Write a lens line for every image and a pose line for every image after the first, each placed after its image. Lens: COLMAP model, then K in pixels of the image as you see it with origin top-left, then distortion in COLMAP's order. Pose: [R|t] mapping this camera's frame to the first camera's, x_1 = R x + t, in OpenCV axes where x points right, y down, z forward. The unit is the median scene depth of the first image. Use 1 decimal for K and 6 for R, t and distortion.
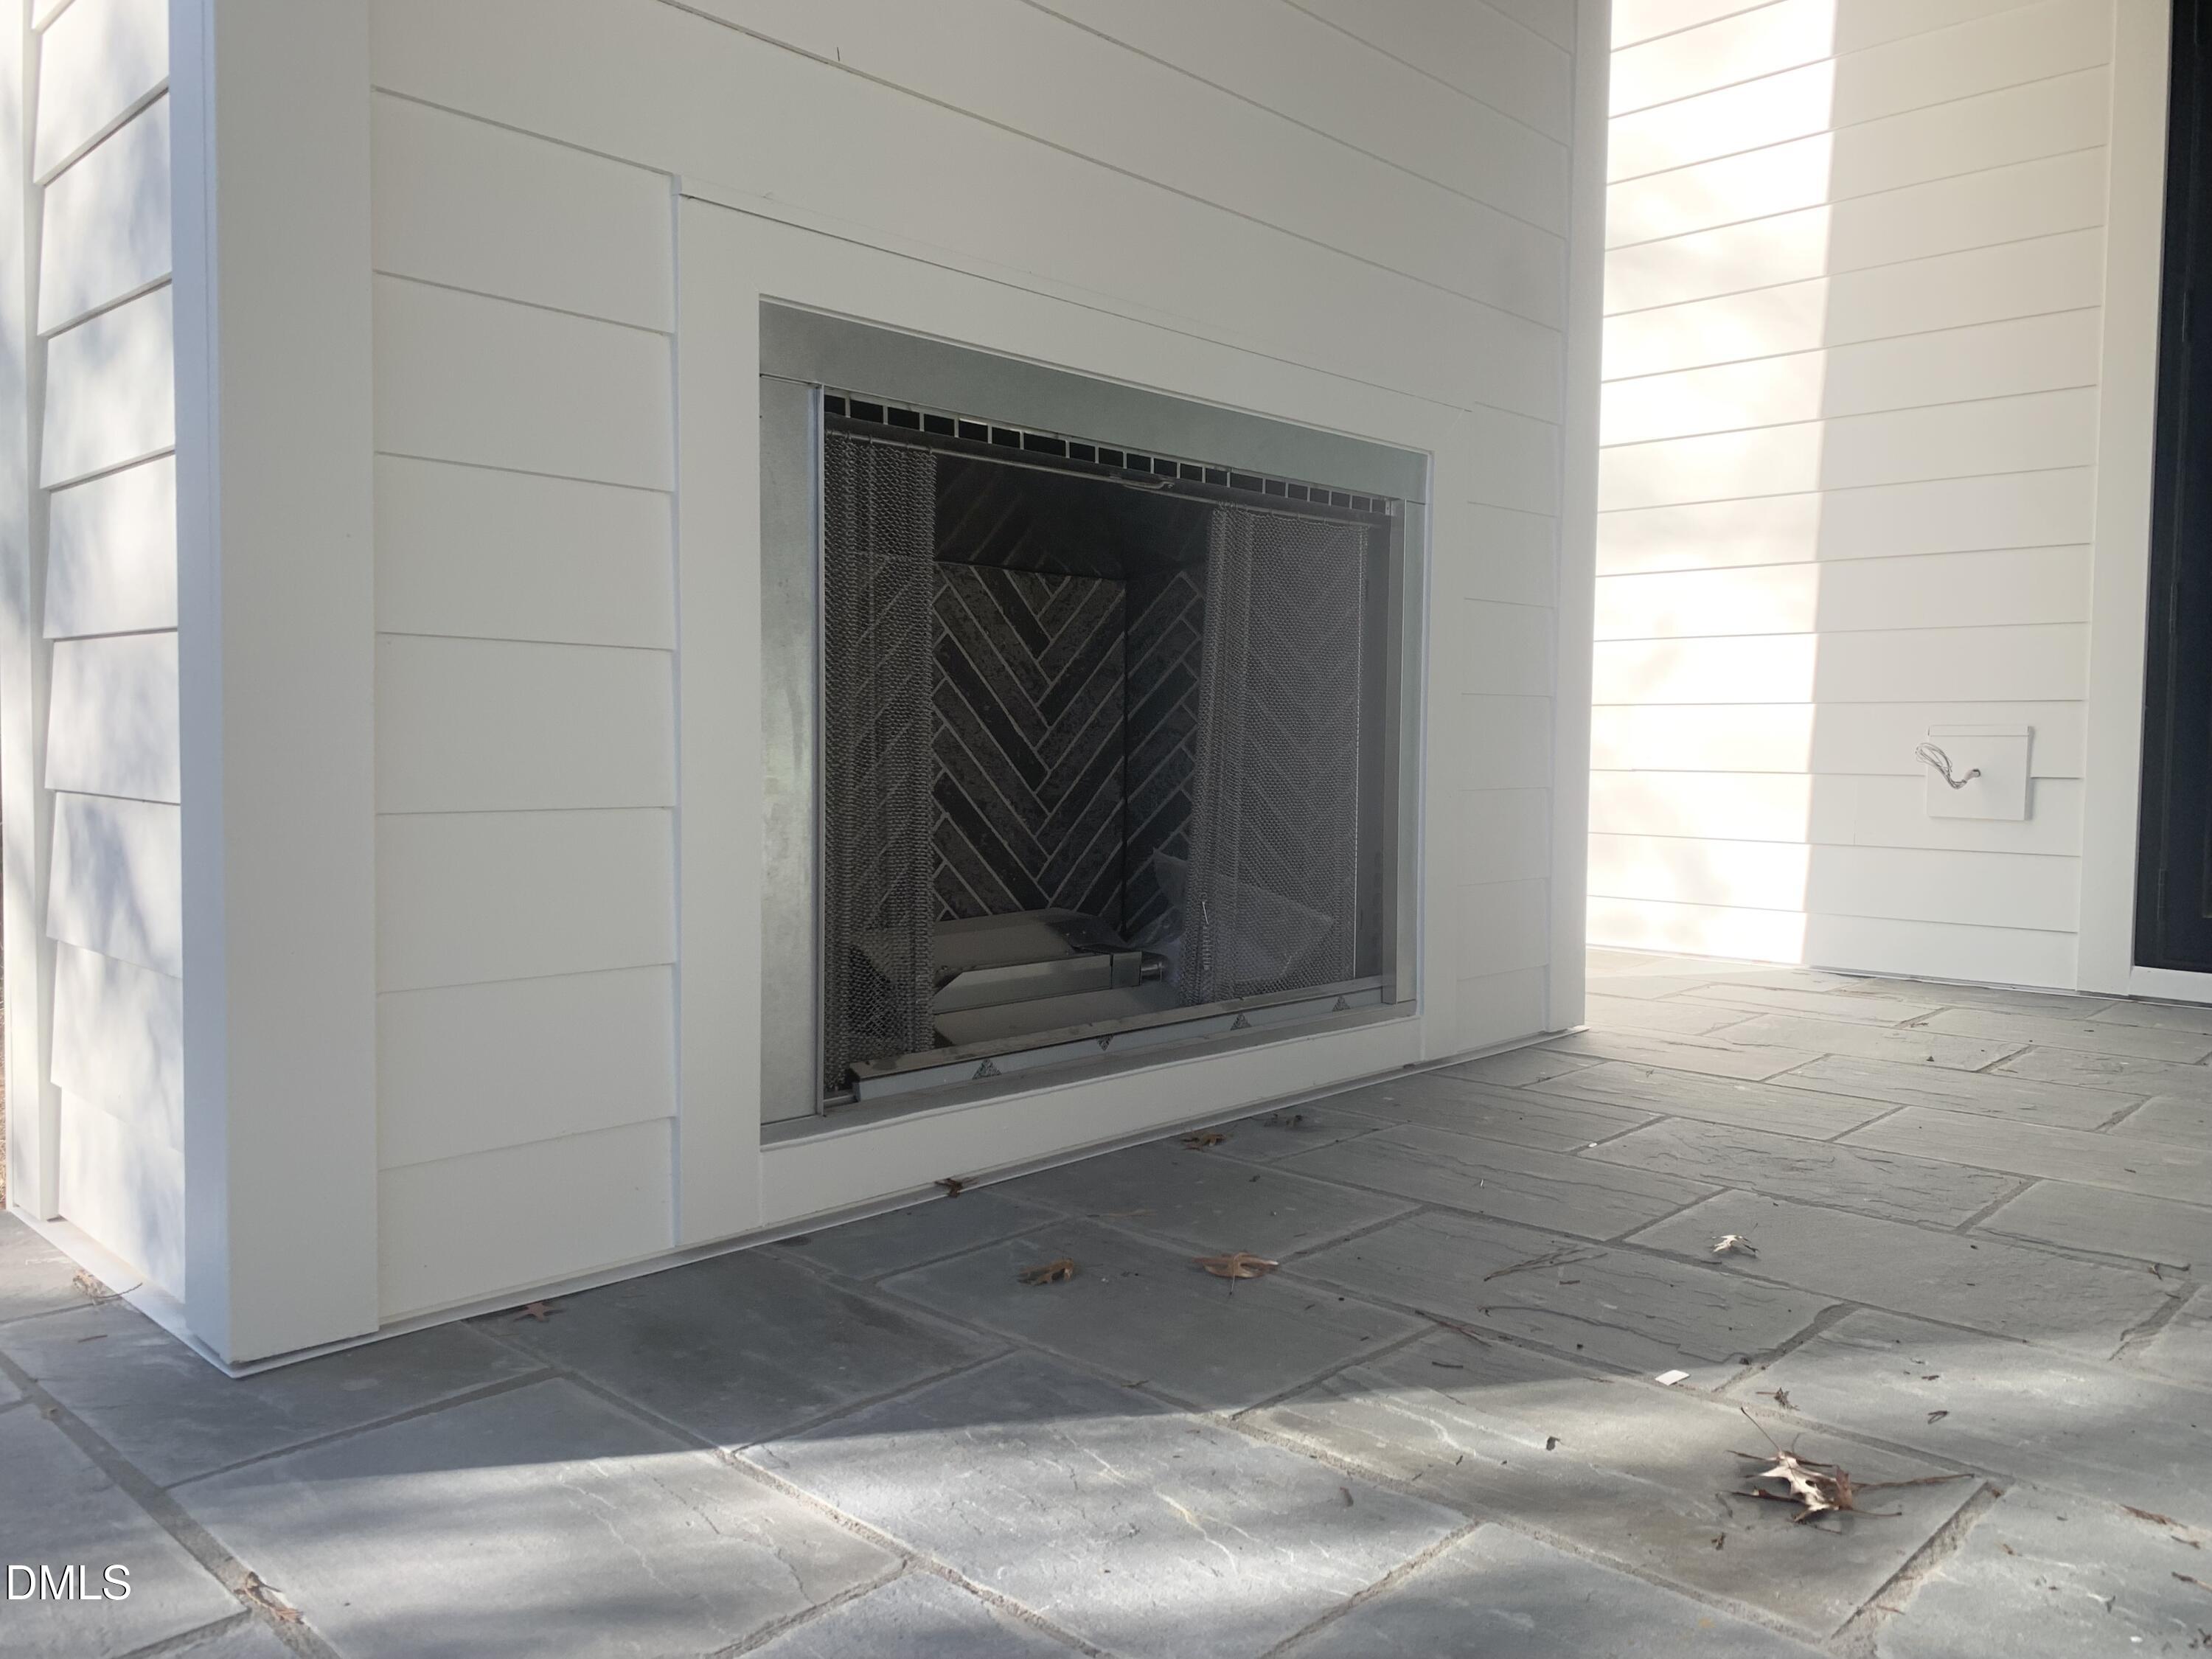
lens RADIAL K [[1668.5, 0, 1103.5], [0, 1668.5, 826.3], [0, 0, 1]] dist [0.016036, -0.016806]
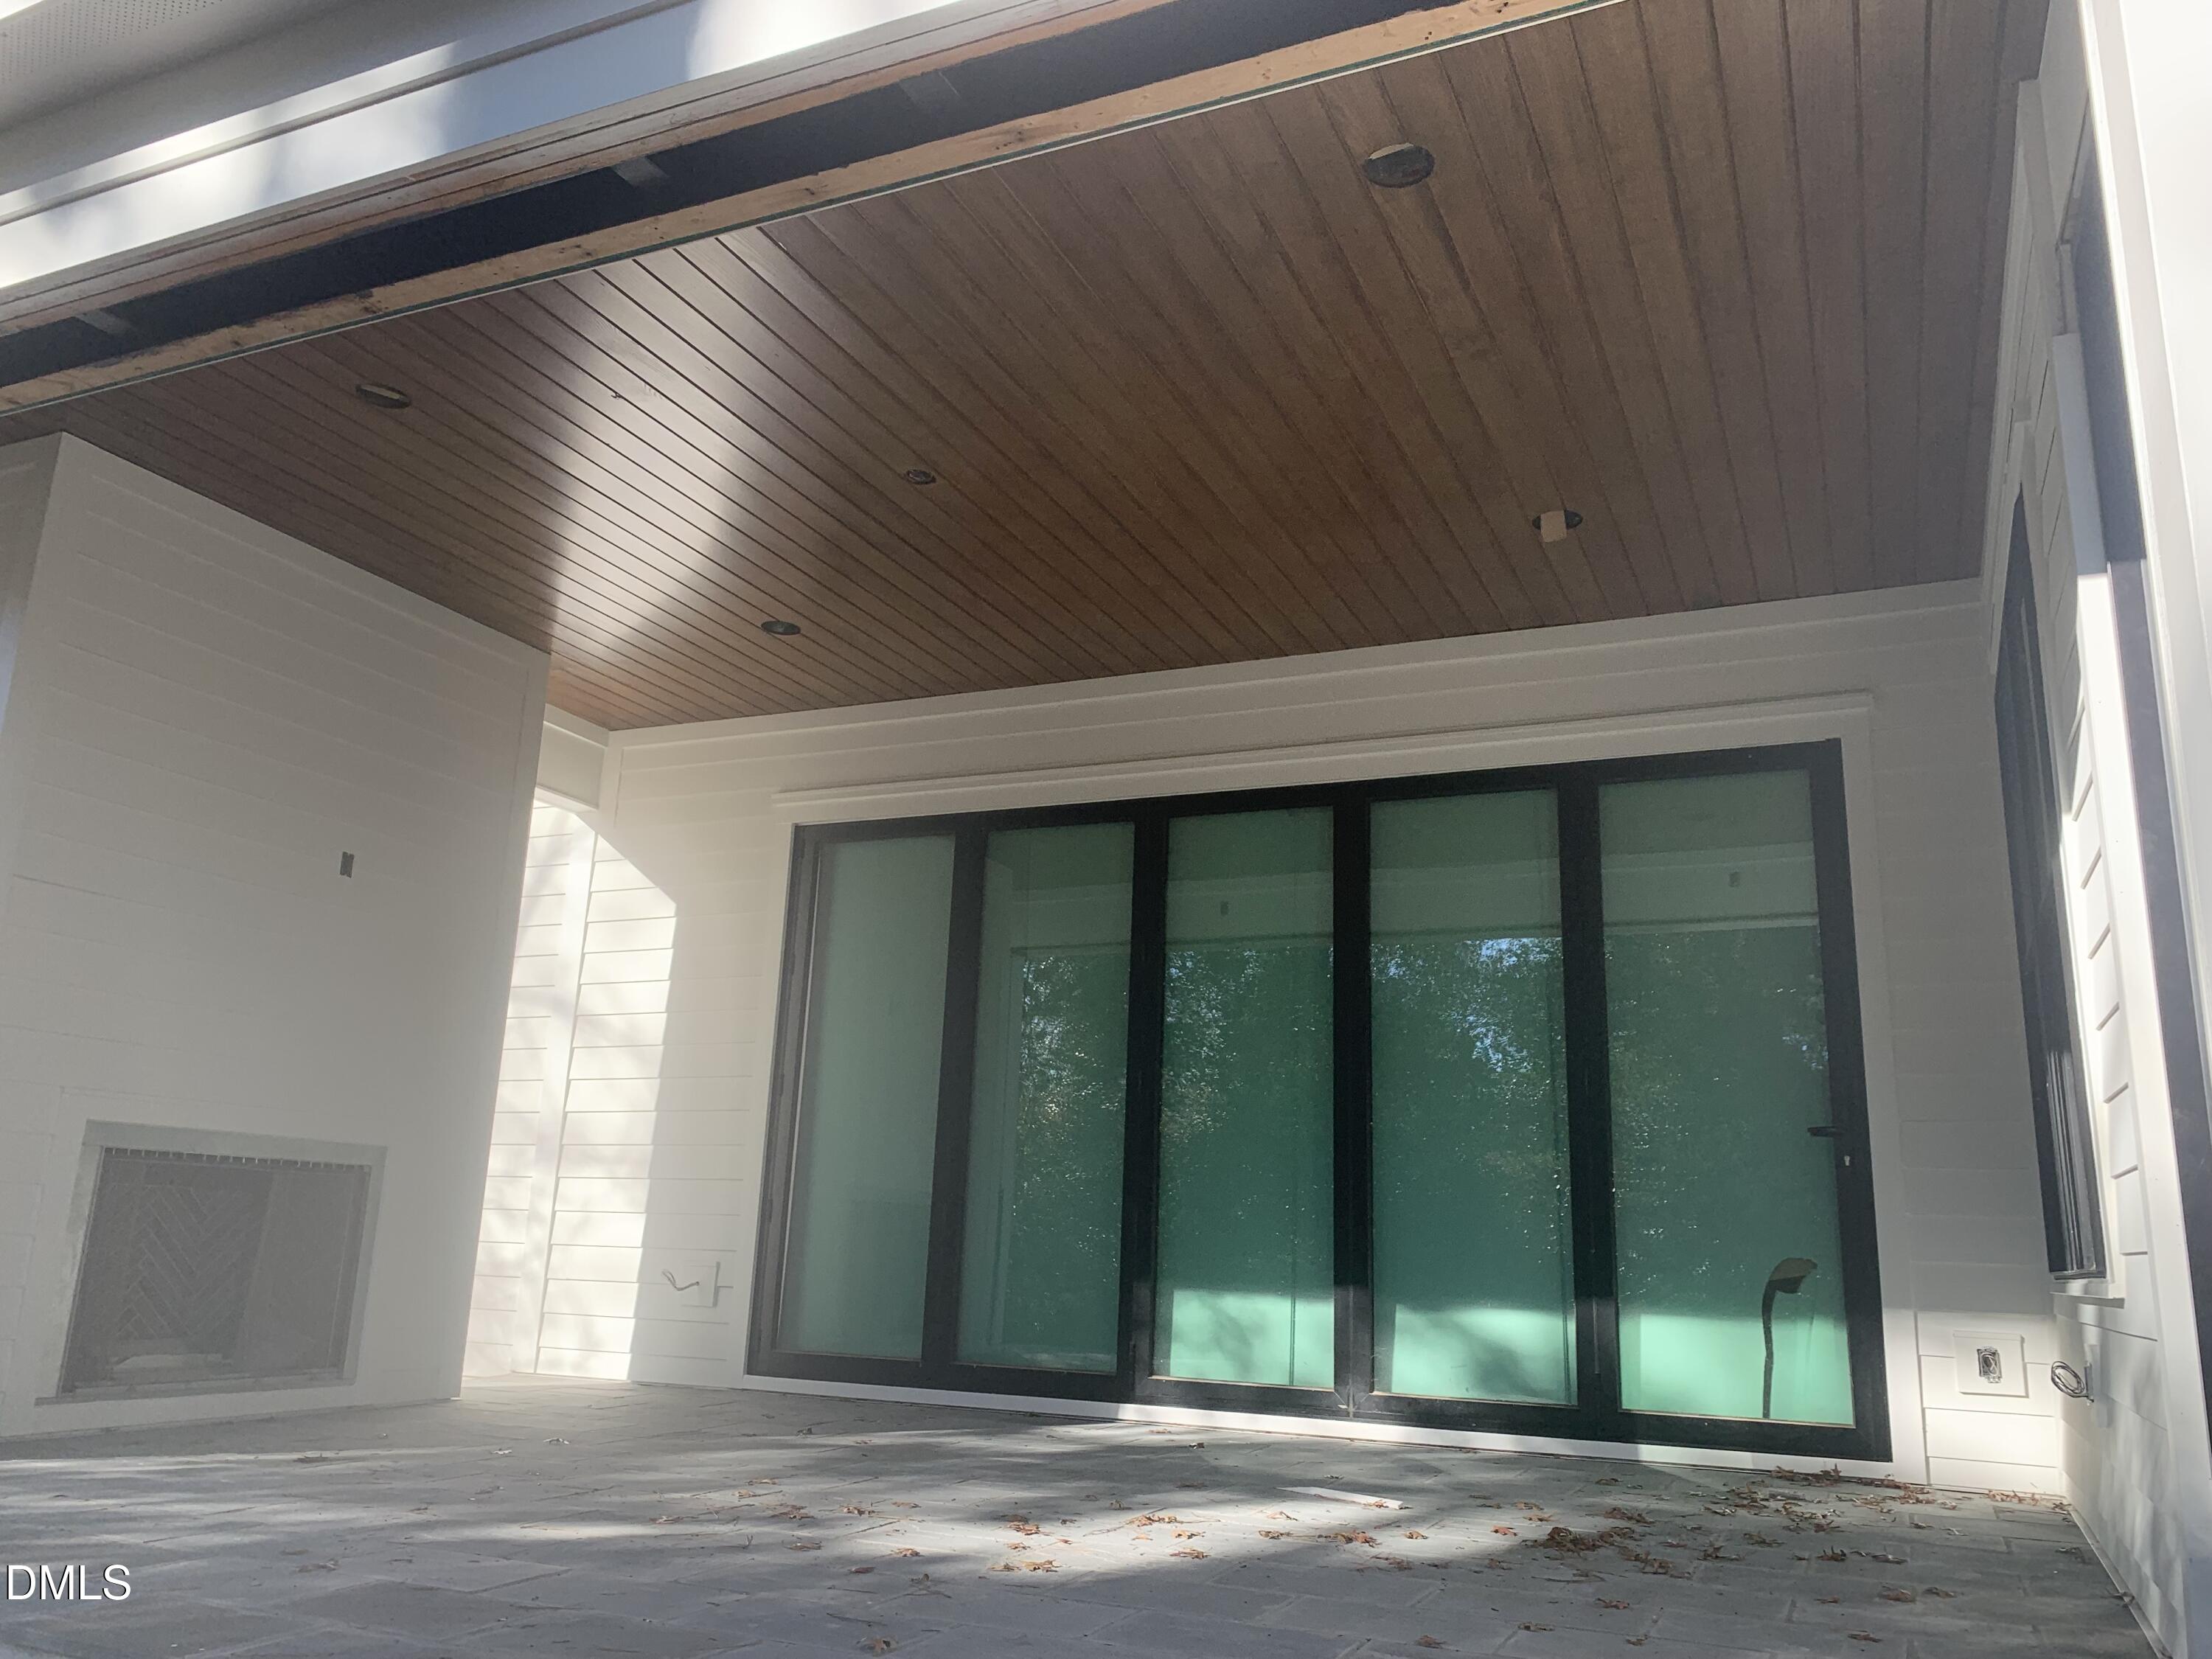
lens RADIAL K [[1668.5, 0, 1106.1], [0, 1668.5, 839.3], [0, 0, 1]] dist [0.016036, -0.016806]
pose [[0.939590, 0.106249, 0.325393, 0.257736], [-0.009695, 0.958486, -0.284974, 0.028770], [-0.342163, 0.264604, 0.901615, -1.315666]]
